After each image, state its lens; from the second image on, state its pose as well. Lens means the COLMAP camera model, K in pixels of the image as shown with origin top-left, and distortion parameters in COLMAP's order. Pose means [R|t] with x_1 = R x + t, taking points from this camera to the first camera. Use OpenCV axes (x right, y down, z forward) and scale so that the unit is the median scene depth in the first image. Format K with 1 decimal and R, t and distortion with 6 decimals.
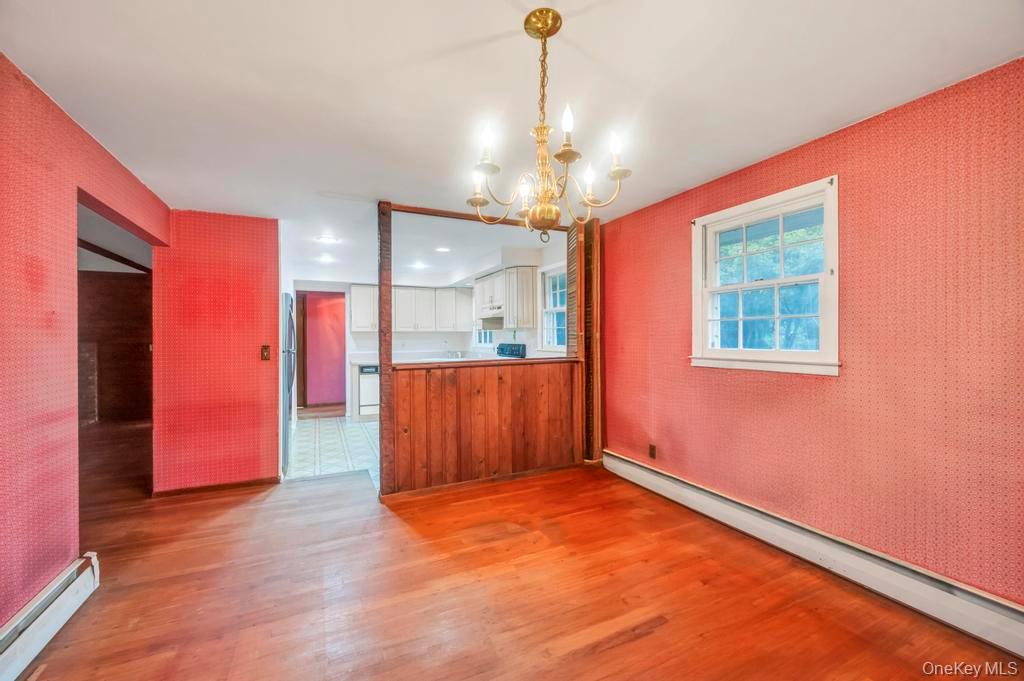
lens RADIAL K [[409.4, 0, 512.0], [0, 409.4, 340.5], [0, 0, 1]] dist [-0.000168, -0.000040]
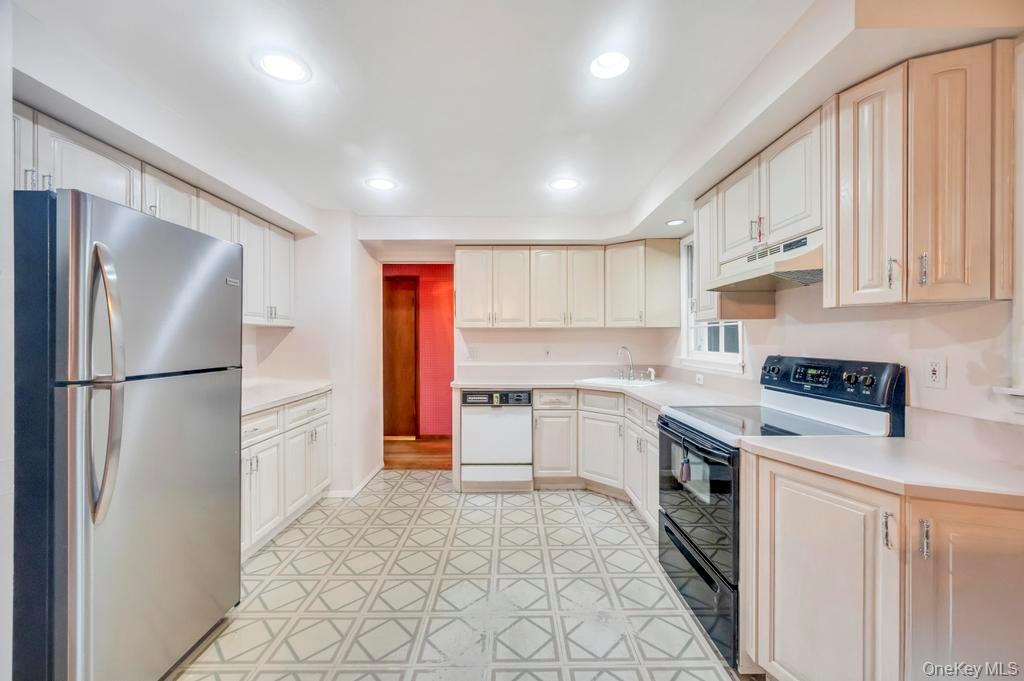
lens RADIAL K [[409.4, 0, 512.0], [0, 409.4, 340.5], [0, 0, 1]] dist [-0.000168, -0.000040]
pose [[0.902852, 0.006945, -0.429895, -0.076740], [-0.008438, 0.999963, -0.001568, -0.004018], [0.429868, 0.005043, 0.902878, 0.532674]]
